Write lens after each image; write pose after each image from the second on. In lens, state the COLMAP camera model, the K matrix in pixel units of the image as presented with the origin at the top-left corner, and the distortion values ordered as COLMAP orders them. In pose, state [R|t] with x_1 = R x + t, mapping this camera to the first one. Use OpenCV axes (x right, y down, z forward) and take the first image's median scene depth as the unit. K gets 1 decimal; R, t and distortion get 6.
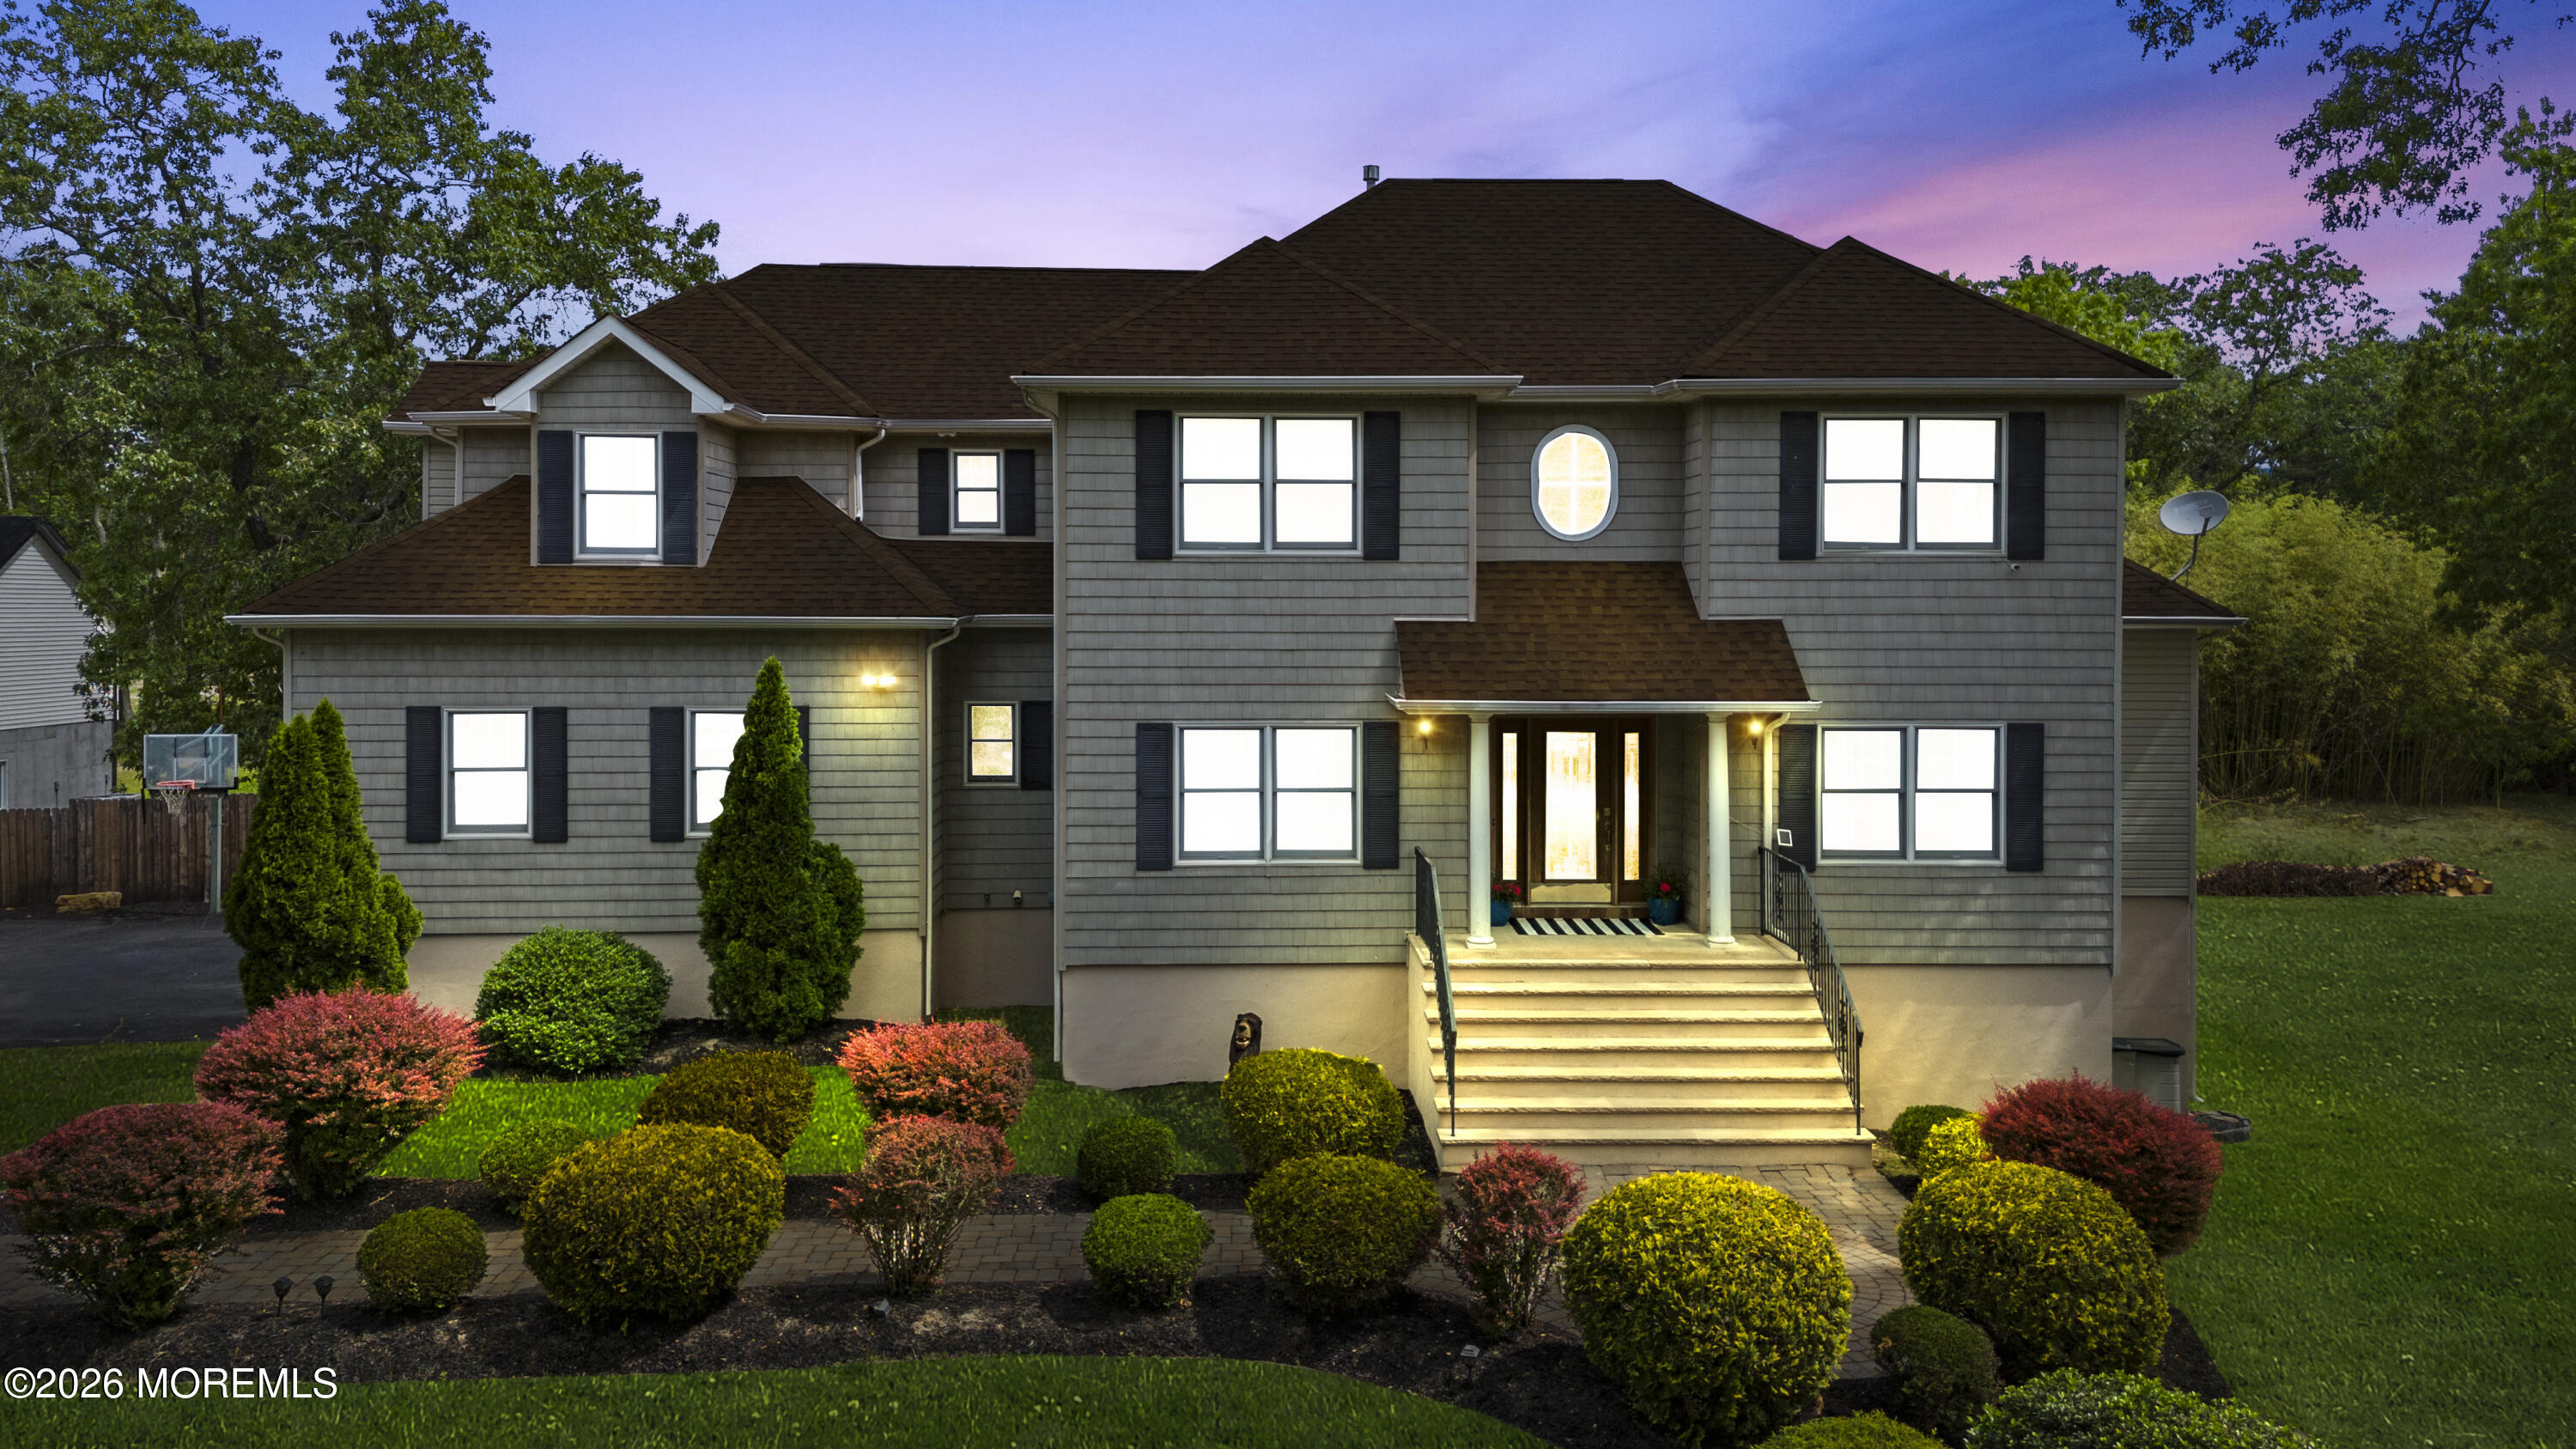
lens RADIAL K [[1956.7, 0, 1289.6], [0, 1956.7, 661.6], [0, 0, 1]] dist [0.033183, -0.006110]
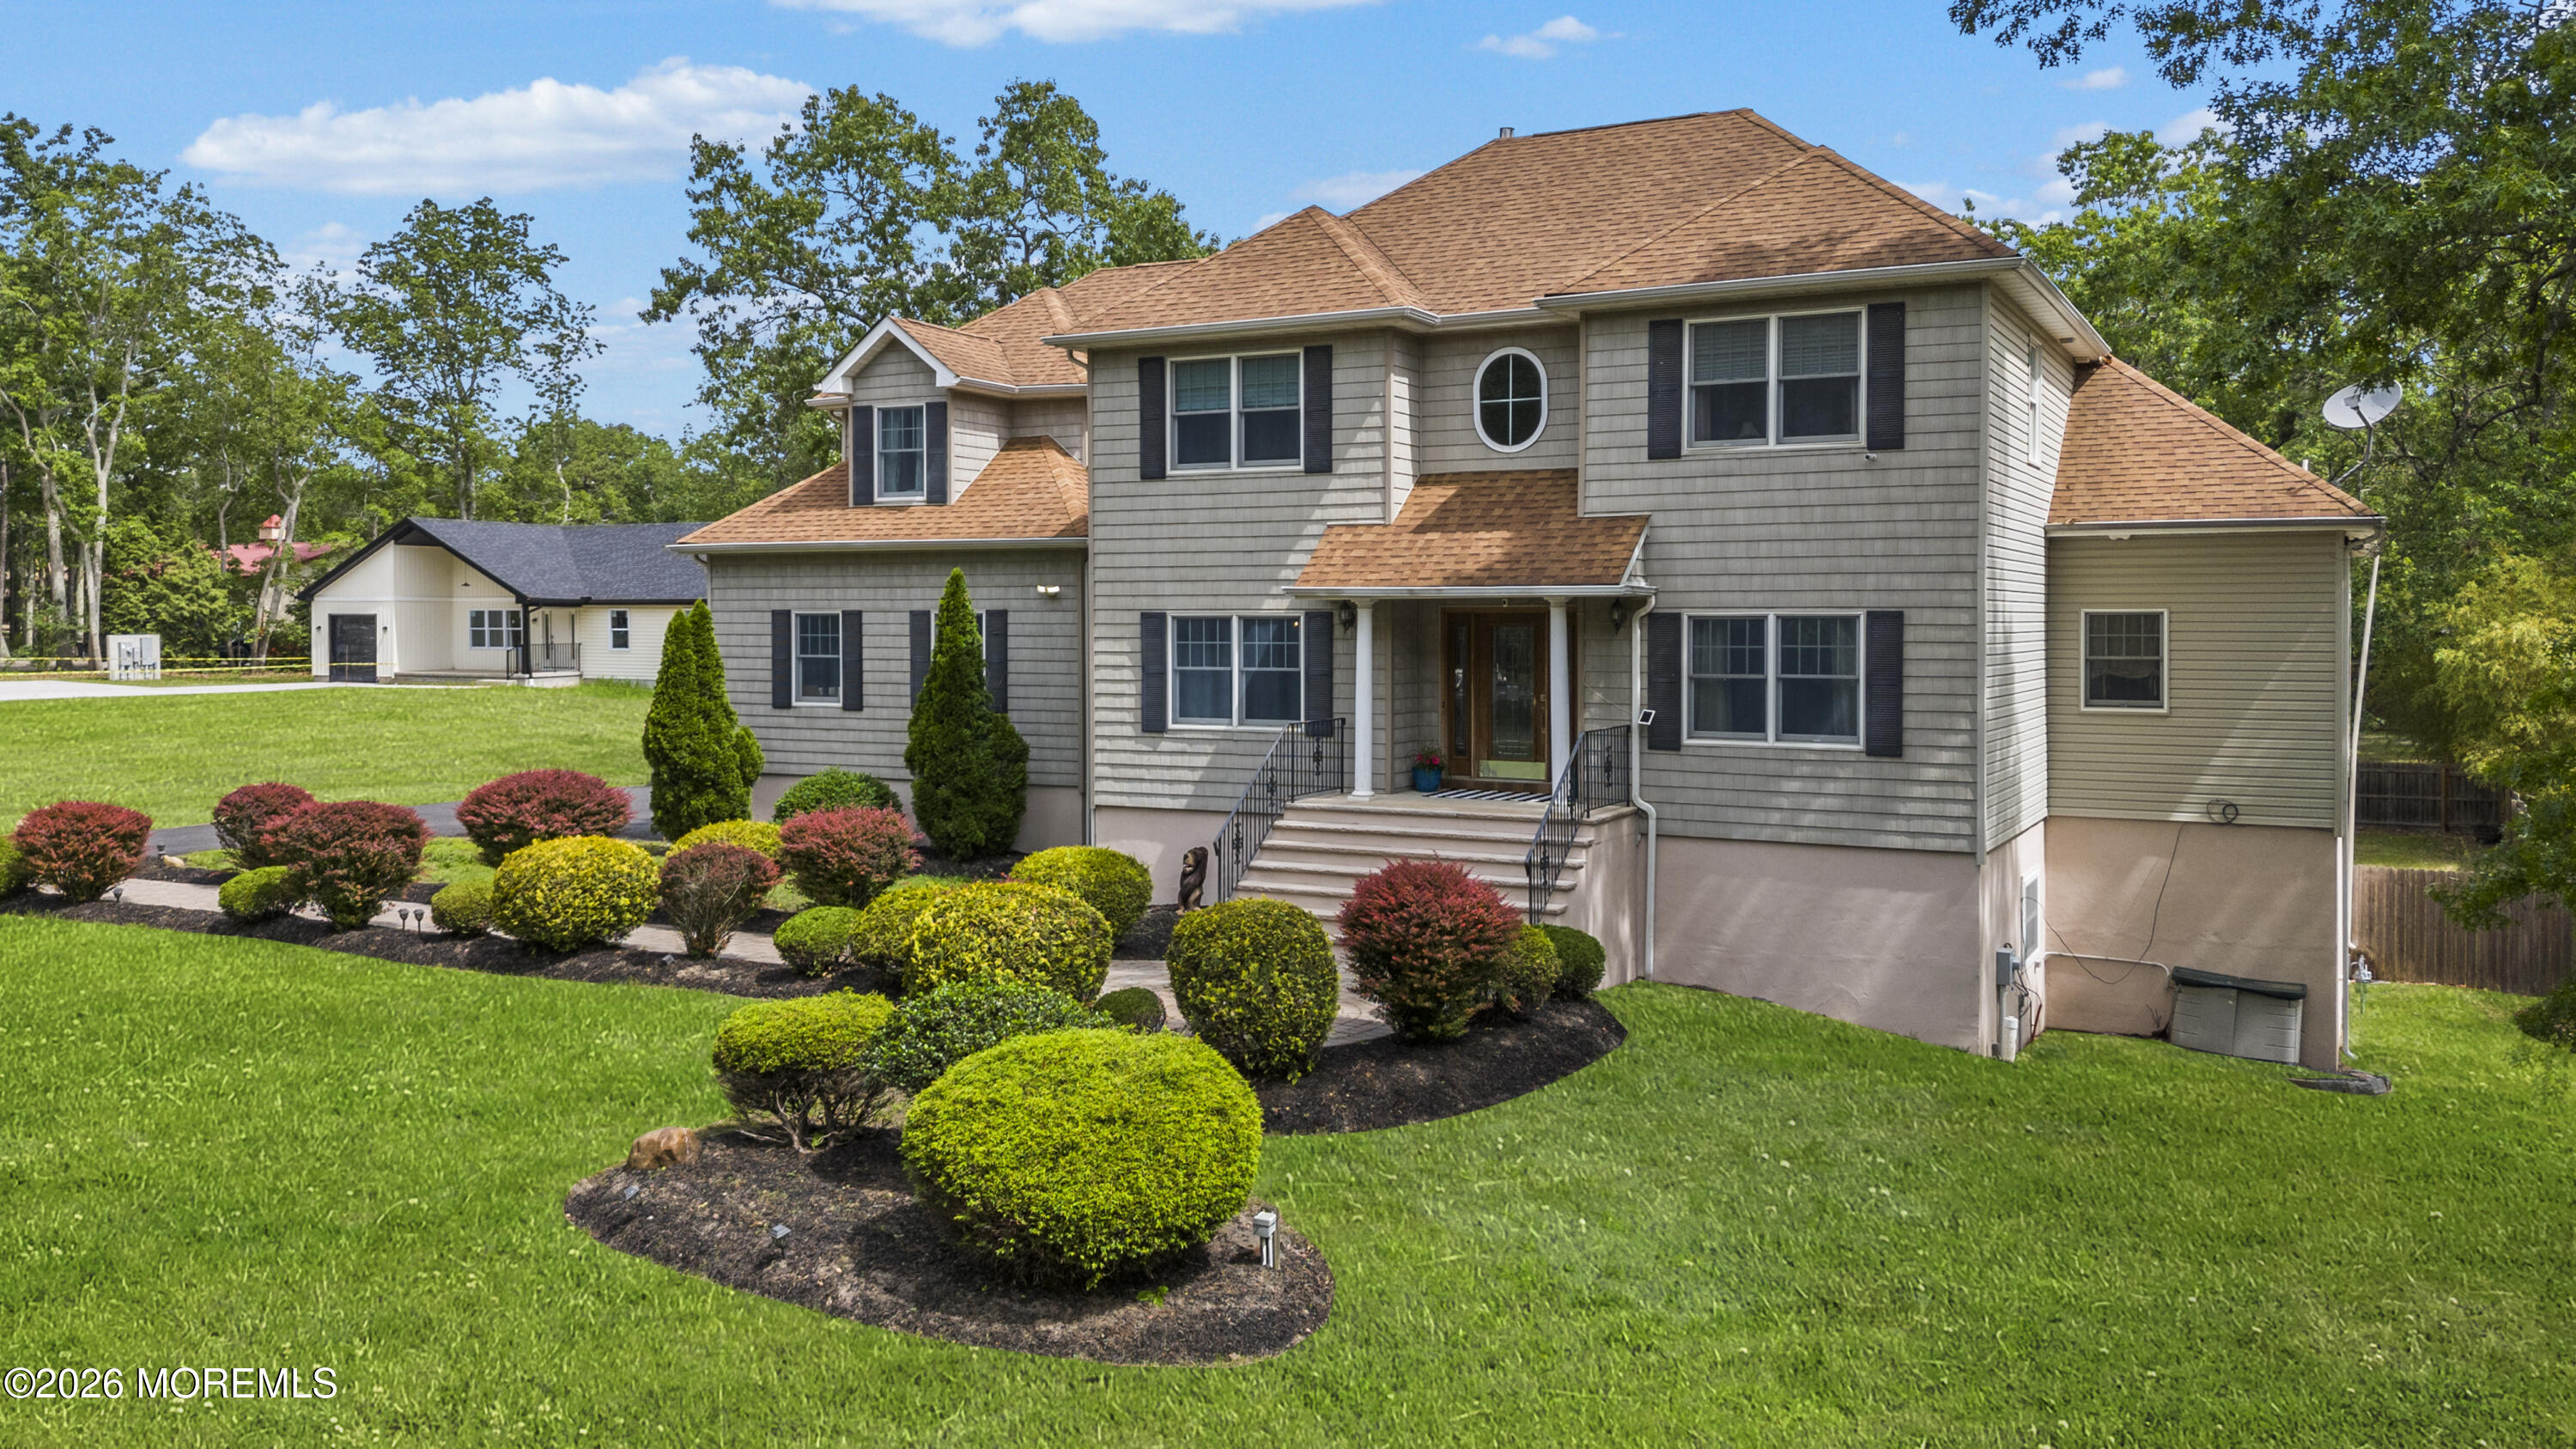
lens RADIAL K [[2016.5, 0, 1288.0], [0, 2016.5, 724.5], [0, 0, 1]] dist [0.034130, -0.003855]
pose [[0.865397, 0.024324, -0.500496, 0.634021], [-0.014166, 0.999610, 0.024086, 0.069383], [0.500887, -0.013754, 0.865404, -0.061799]]
